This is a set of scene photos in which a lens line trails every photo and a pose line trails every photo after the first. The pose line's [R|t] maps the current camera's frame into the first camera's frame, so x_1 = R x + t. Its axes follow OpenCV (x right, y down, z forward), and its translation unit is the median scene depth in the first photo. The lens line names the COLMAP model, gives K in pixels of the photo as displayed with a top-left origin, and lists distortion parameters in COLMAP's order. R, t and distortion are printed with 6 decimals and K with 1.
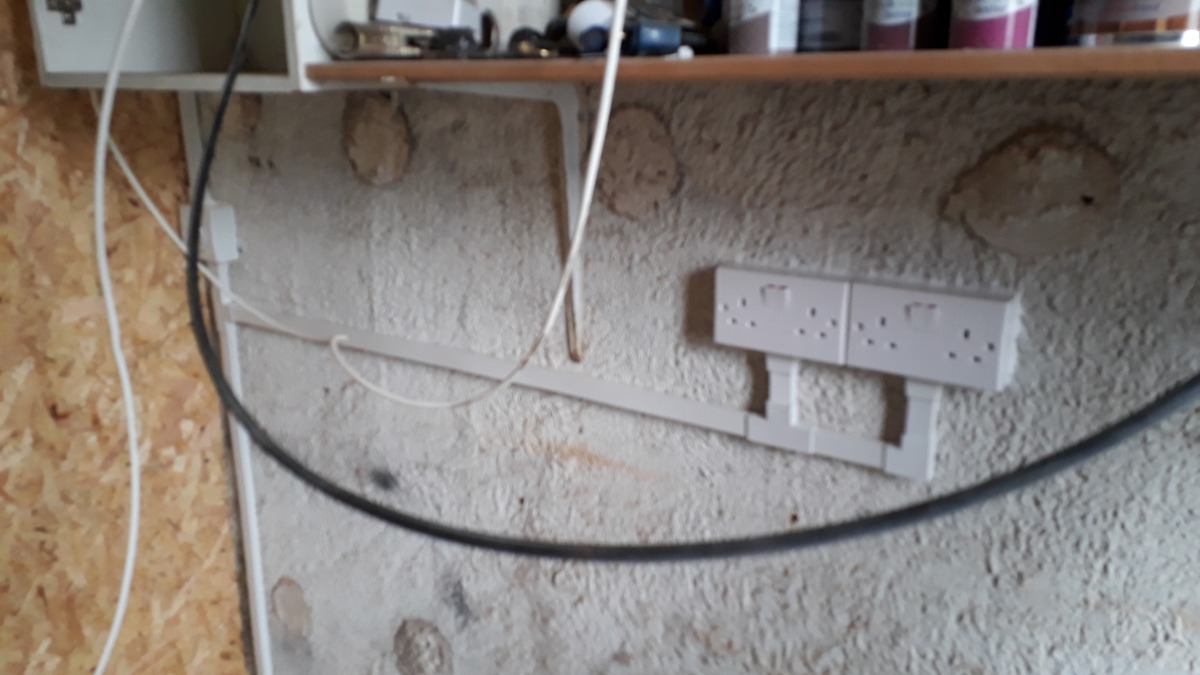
lens RADIAL K [[888.6, 0, 600.0], [0, 888.6, 337.5], [0, 0, 1]] dist [0.003821, 0.000162]
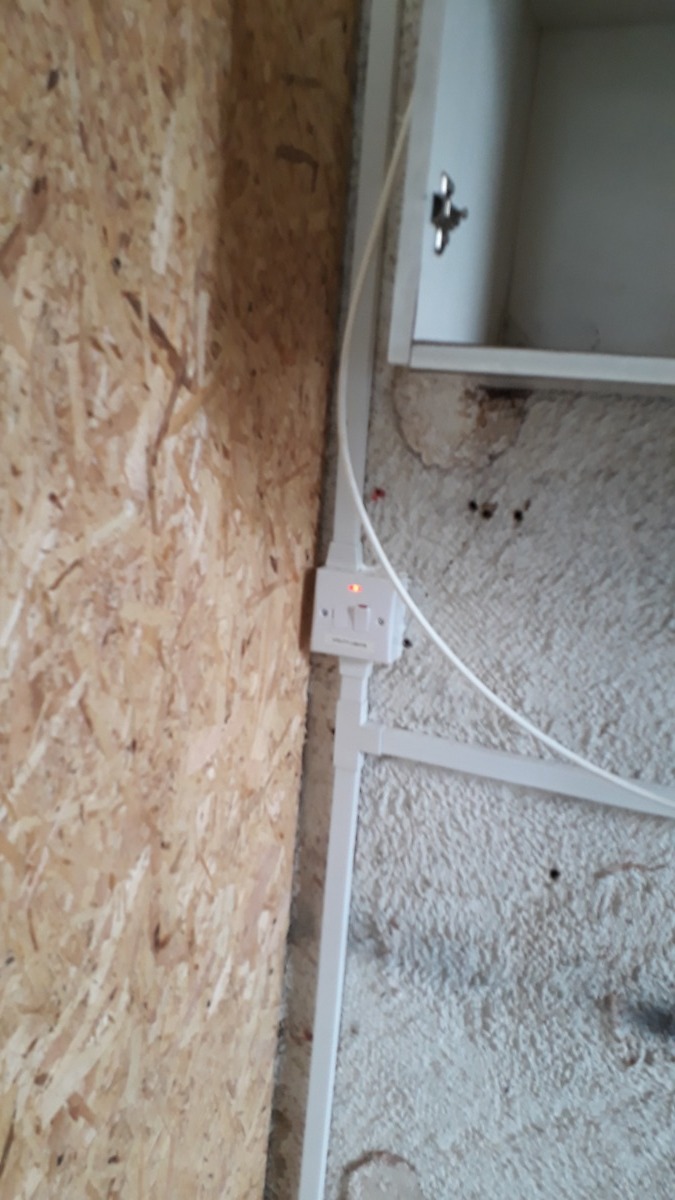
lens RADIAL K [[888.6, 0, 337.5], [0, 888.6, 600.0], [0, 0, 1]] dist [0.003821, 0.000162]
pose [[0.974882, 0.035071, 0.219944, -0.631440], [-0.016919, 0.996332, -0.083877, -0.080647], [-0.222079, 0.078049, 0.971900, 0.421108]]
